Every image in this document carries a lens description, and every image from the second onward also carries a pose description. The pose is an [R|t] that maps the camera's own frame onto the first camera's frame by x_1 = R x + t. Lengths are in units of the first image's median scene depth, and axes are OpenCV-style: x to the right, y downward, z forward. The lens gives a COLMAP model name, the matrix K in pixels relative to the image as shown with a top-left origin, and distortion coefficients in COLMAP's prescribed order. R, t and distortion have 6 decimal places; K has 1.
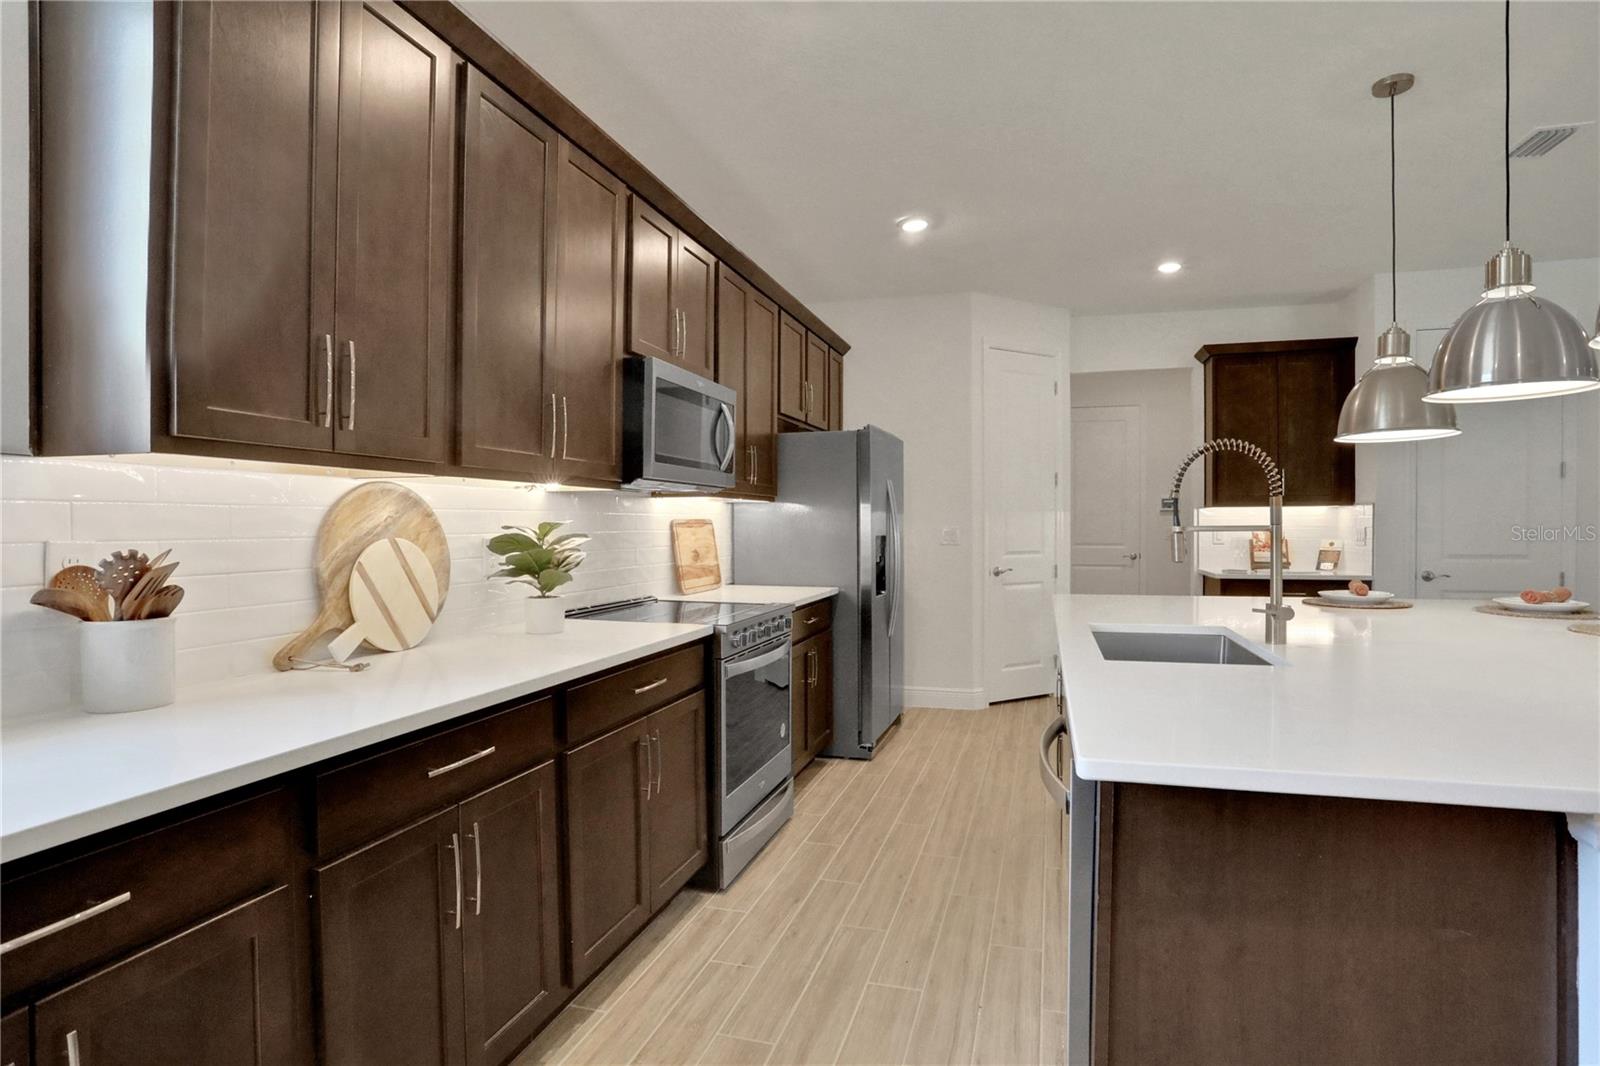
lens RADIAL K [[818.3, 0, 840.5], [0, 818.3, 533.0], [0, 0, 1]] dist [-0.063769, 0.033121]
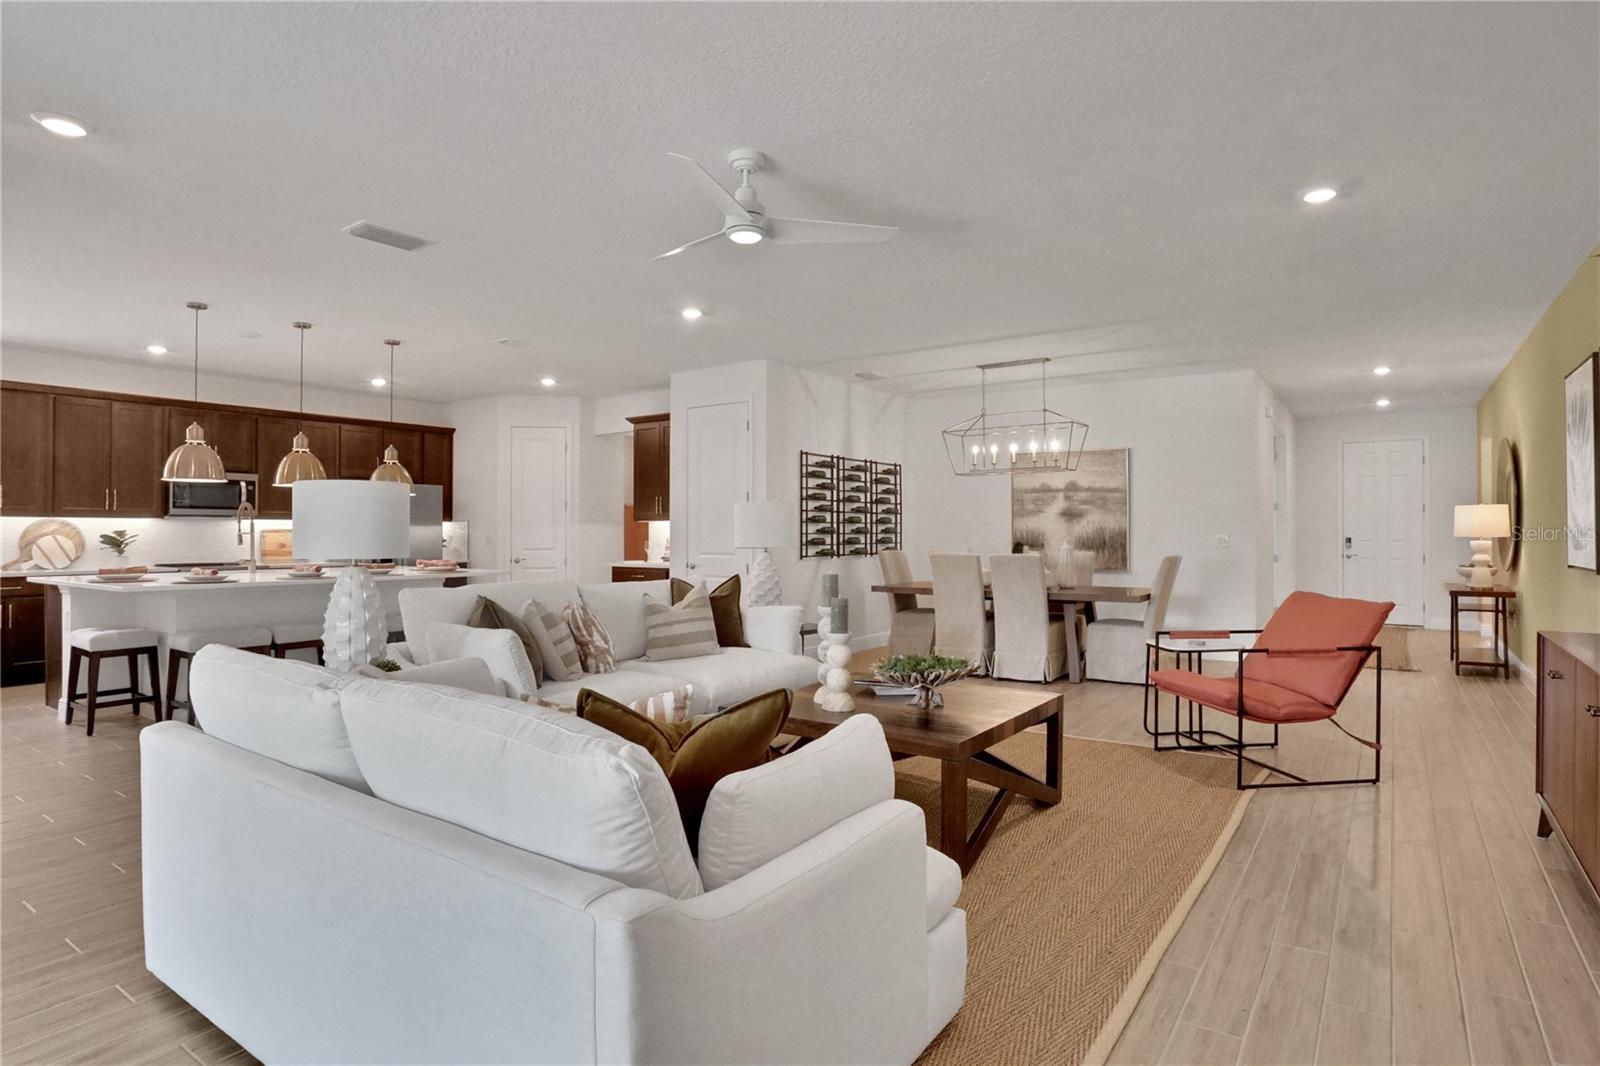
lens RADIAL K [[844.8, 0, 822.5], [0, 844.8, 532.8], [0, 0, 1]] dist [-0.085957, 0.036578]
pose [[0.944651, 0.000237, -0.328078, 2.999152], [-0.003956, 0.999935, -0.010667, 0.015854], [0.328054, 0.011374, 0.944590, -0.930271]]
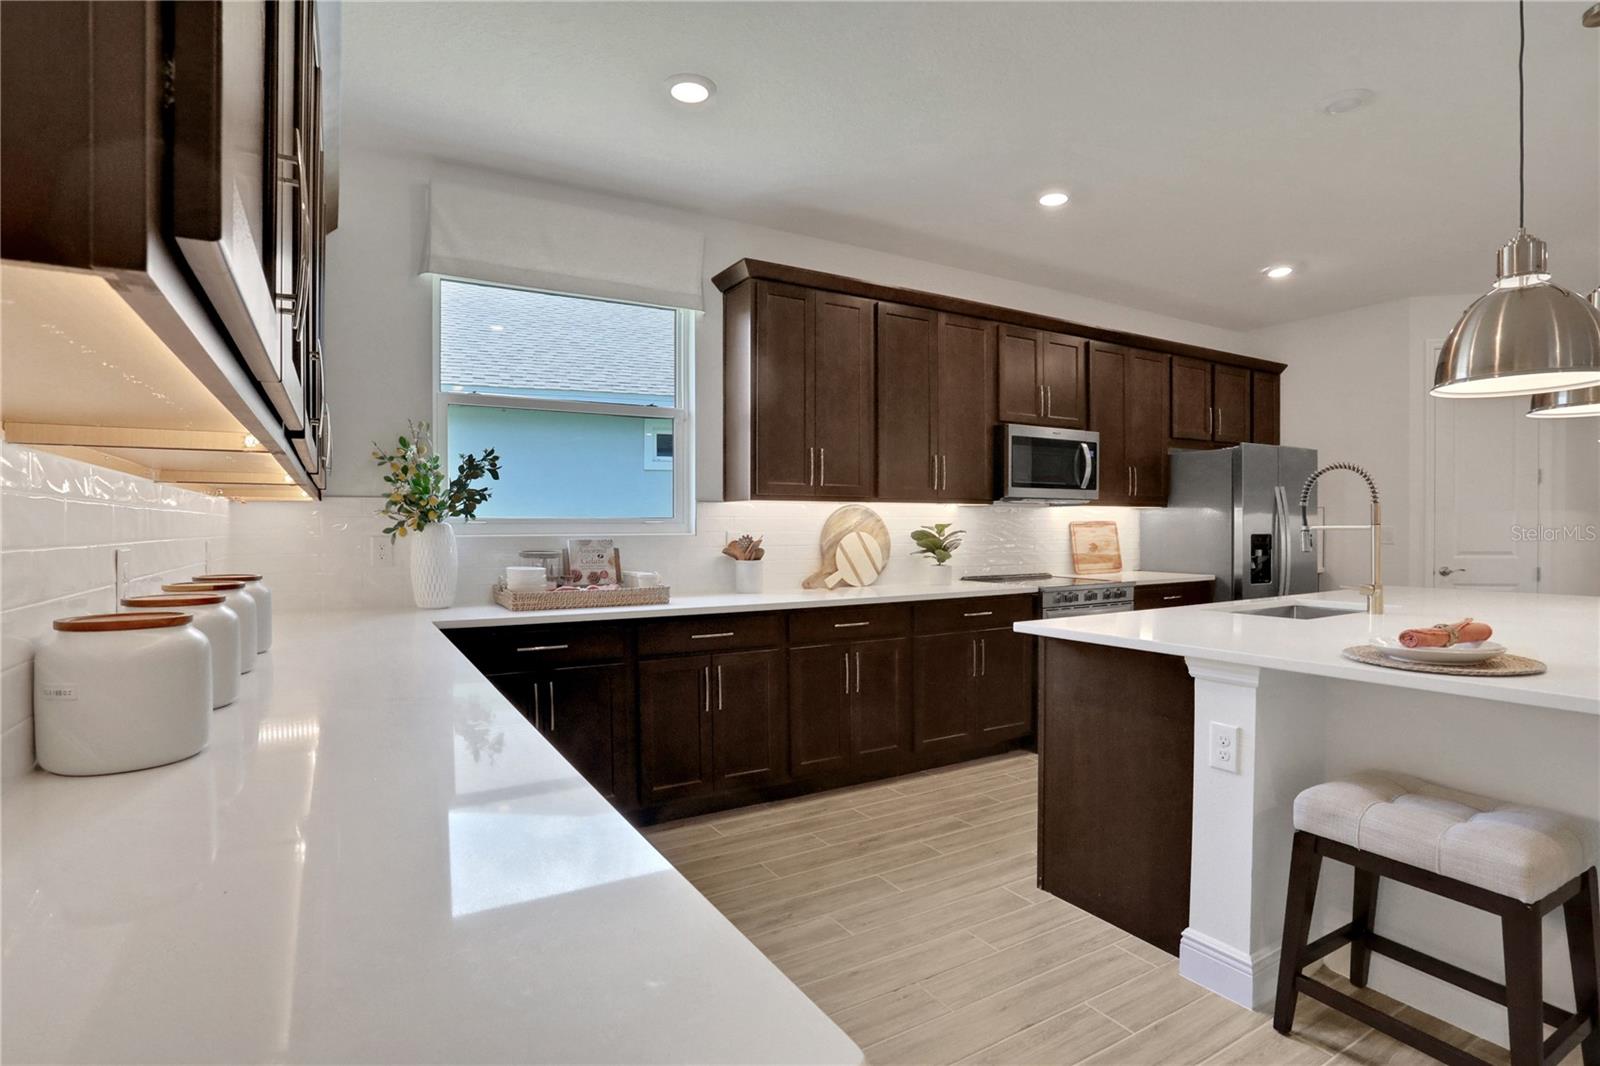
lens RADIAL K [[818.3, 0, 840.5], [0, 818.3, 533.0], [0, 0, 1]] dist [-0.063769, 0.033121]
pose [[0.725860, 0.004330, -0.687829, 0.731877], [-0.004414, 0.999989, 0.001637, 0.004832], [0.687828, 0.001847, 0.725871, -0.477604]]
